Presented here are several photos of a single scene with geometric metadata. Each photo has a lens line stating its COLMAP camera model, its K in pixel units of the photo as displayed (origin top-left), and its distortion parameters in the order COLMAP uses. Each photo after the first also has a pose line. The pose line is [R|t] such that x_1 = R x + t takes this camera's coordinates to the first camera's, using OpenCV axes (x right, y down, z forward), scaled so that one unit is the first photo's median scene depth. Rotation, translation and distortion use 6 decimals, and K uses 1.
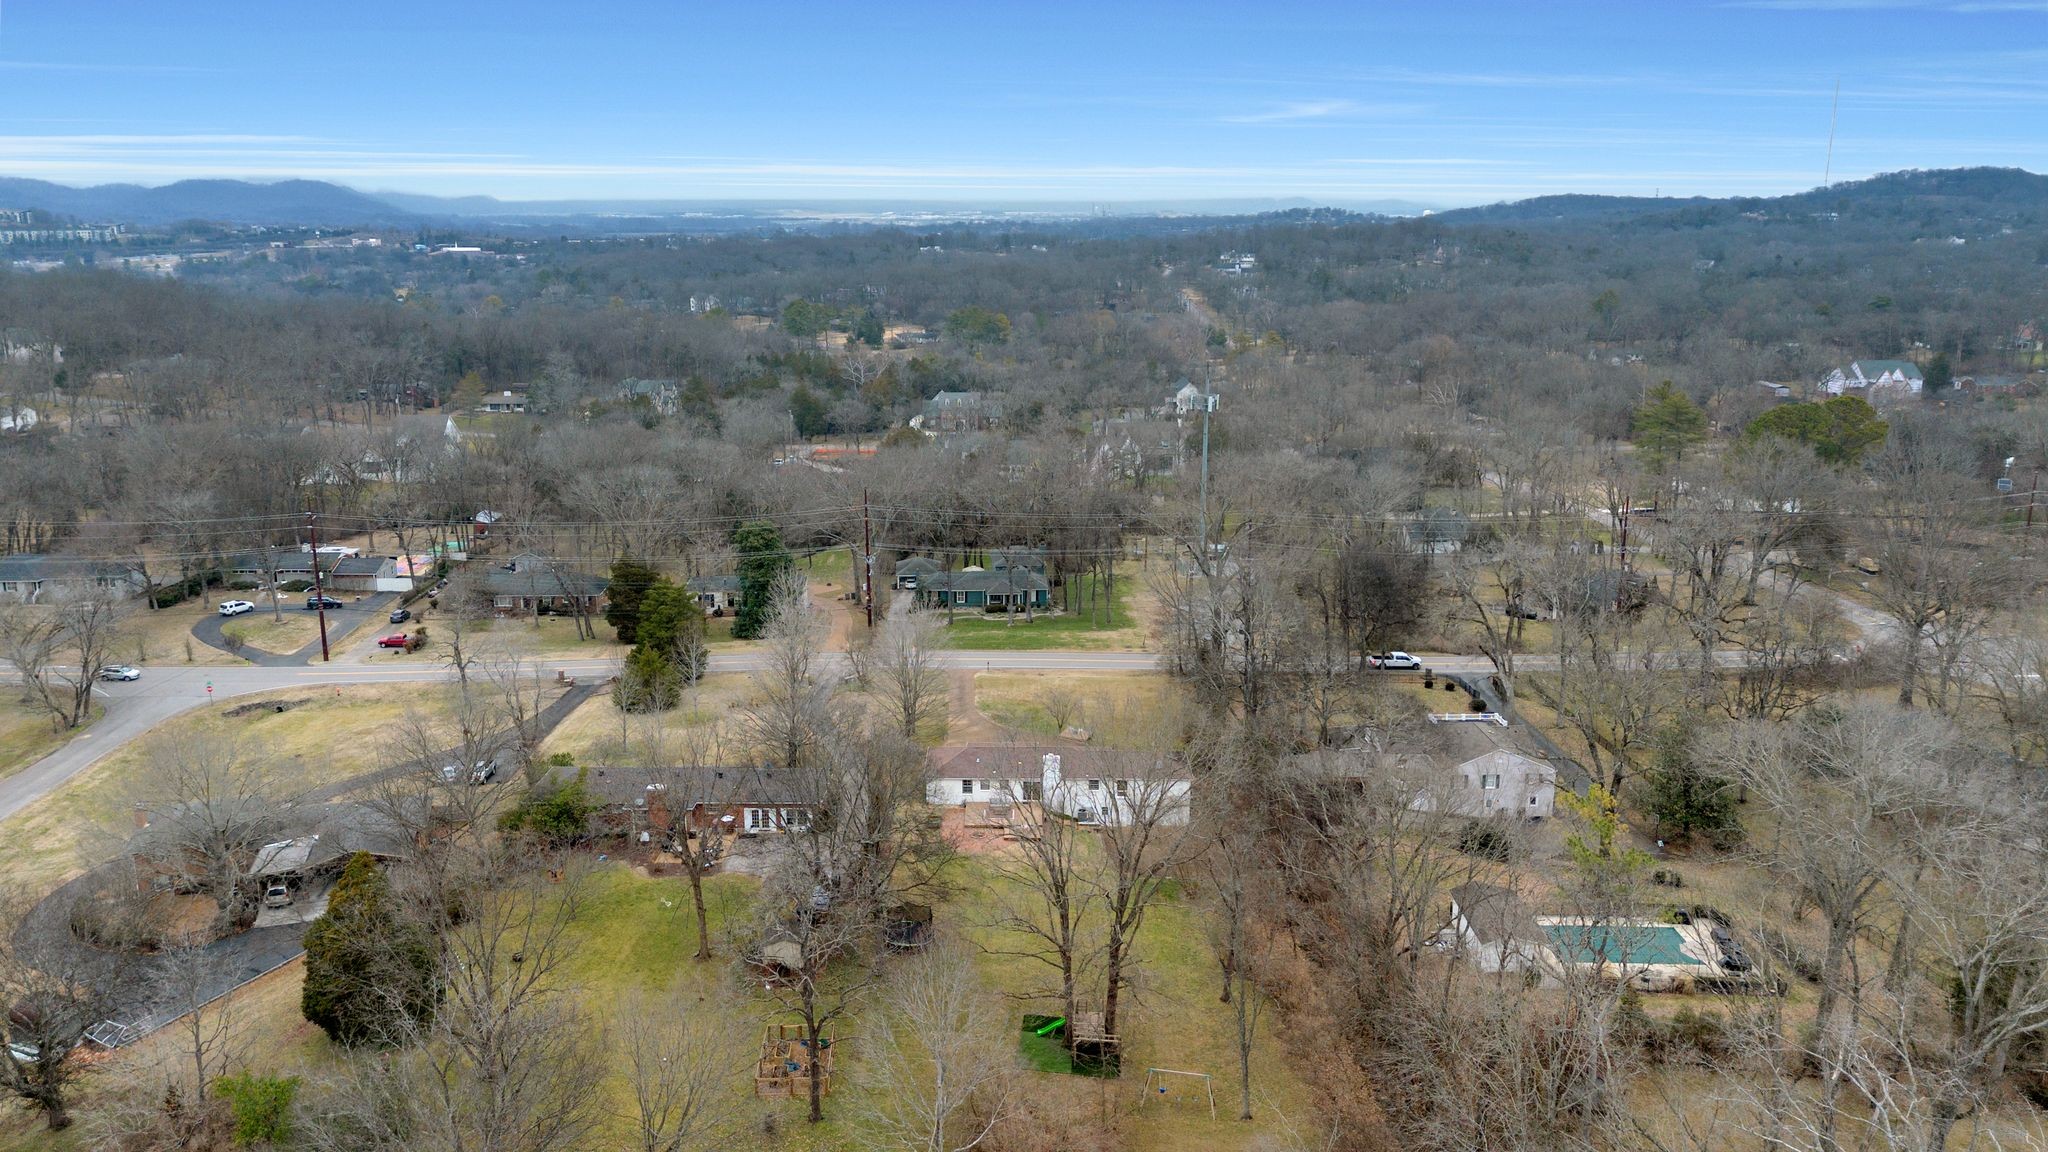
lens RADIAL K [[1406.9, 0, 1024.0], [0, 1406.9, 576.0], [0, 0, 1]] dist [0.082372, -0.086319]
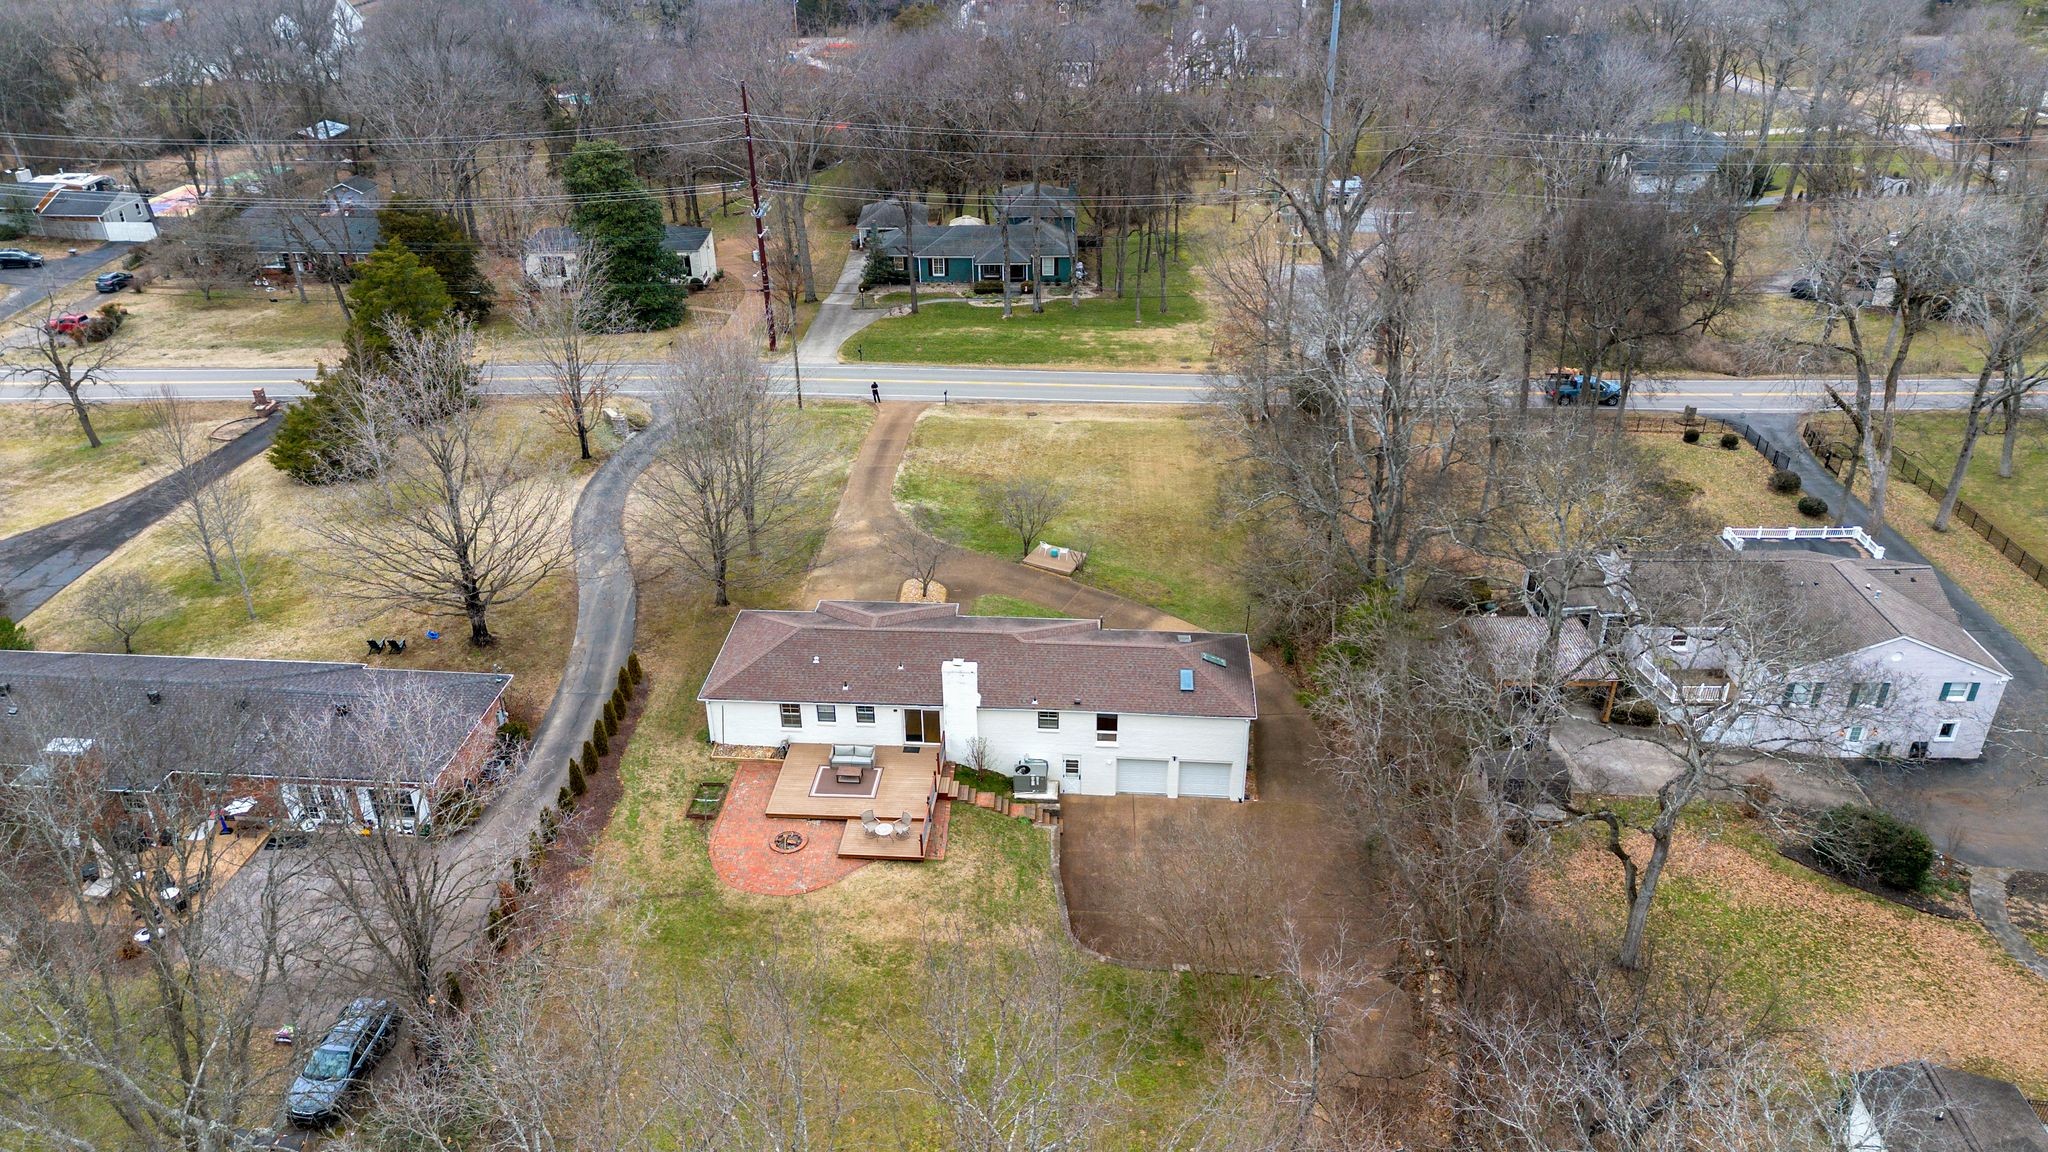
lens RADIAL K [[1406.9, 0, 1024.0], [0, 1406.9, 576.0], [0, 0, 1]] dist [0.082372, -0.086319]
pose [[0.996970, 0.028016, -0.072569, 0.050815], [-0.008539, 0.966671, 0.255878, -0.016021], [0.077319, -0.254483, 0.963981, 0.370907]]
